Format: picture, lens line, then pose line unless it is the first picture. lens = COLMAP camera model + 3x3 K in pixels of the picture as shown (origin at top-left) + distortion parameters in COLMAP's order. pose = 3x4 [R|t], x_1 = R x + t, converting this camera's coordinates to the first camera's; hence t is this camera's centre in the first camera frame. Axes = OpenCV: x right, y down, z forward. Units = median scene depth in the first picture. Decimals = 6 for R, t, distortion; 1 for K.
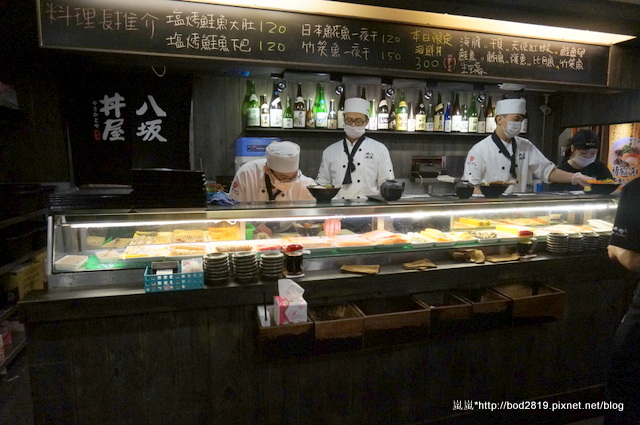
lens RADIAL K [[463.9, 0, 332.6], [0, 463.9, 211.7], [0, 0, 1]] dist [-0.001997, 0.001363]
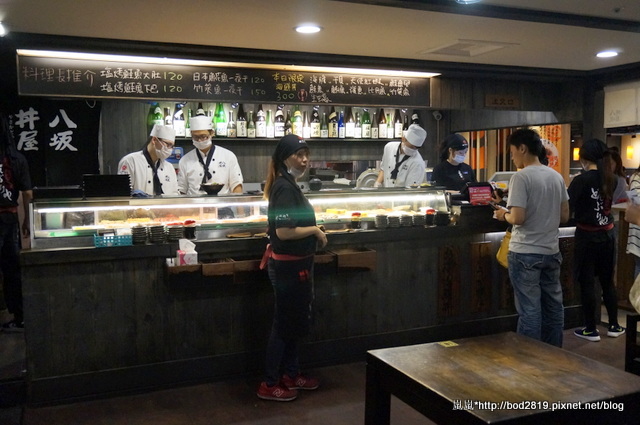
lens RADIAL K [[590.9, 0, 320.0], [0, 590.9, 212.5], [0, 0, 1]] dist [0.013015, -0.001508]
pose [[0.994519, -0.022624, 0.102075, 0.113417], [0.025850, 0.999204, -0.030393, 0.089204], [-0.101306, 0.032865, 0.994312, -0.765808]]
